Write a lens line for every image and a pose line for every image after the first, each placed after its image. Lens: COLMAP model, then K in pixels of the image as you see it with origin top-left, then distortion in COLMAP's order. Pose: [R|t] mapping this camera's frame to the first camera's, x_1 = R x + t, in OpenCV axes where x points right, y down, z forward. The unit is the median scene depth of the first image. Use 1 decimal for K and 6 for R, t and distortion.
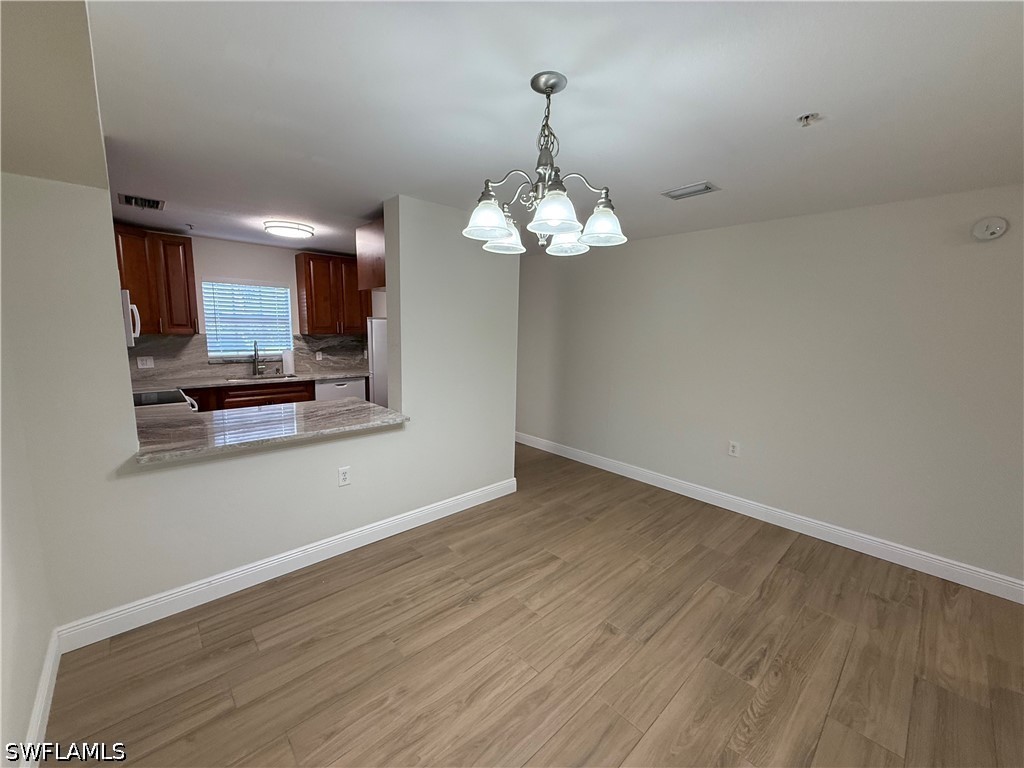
lens RADIAL K [[409.0, 0, 508.6], [0, 409.0, 382.3], [0, 0, 1]] dist [-0.002249, -0.000496]
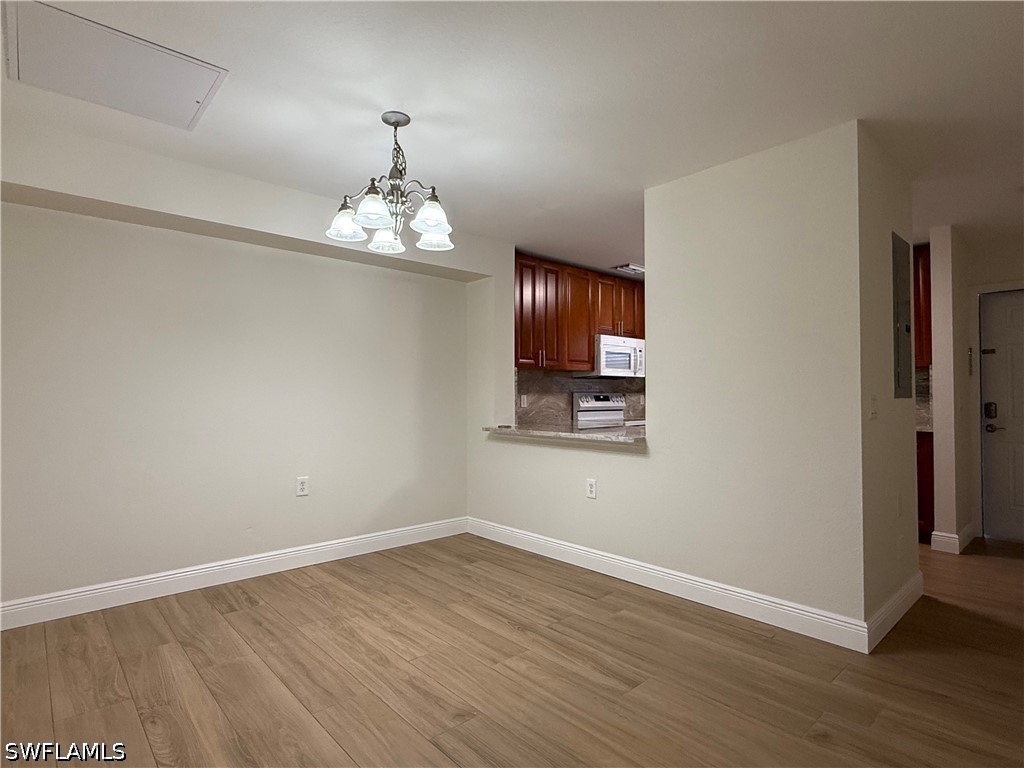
lens RADIAL K [[539.1, 0, 513.8], [0, 539.1, 385.2], [0, 0, 1]] dist [-0.002091, 0.000408]
pose [[-0.012119, -0.044359, -0.998942, 1.165837], [-0.137492, 0.989600, -0.042277, 0.077045], [0.990429, 0.136835, -0.018092, 1.008713]]
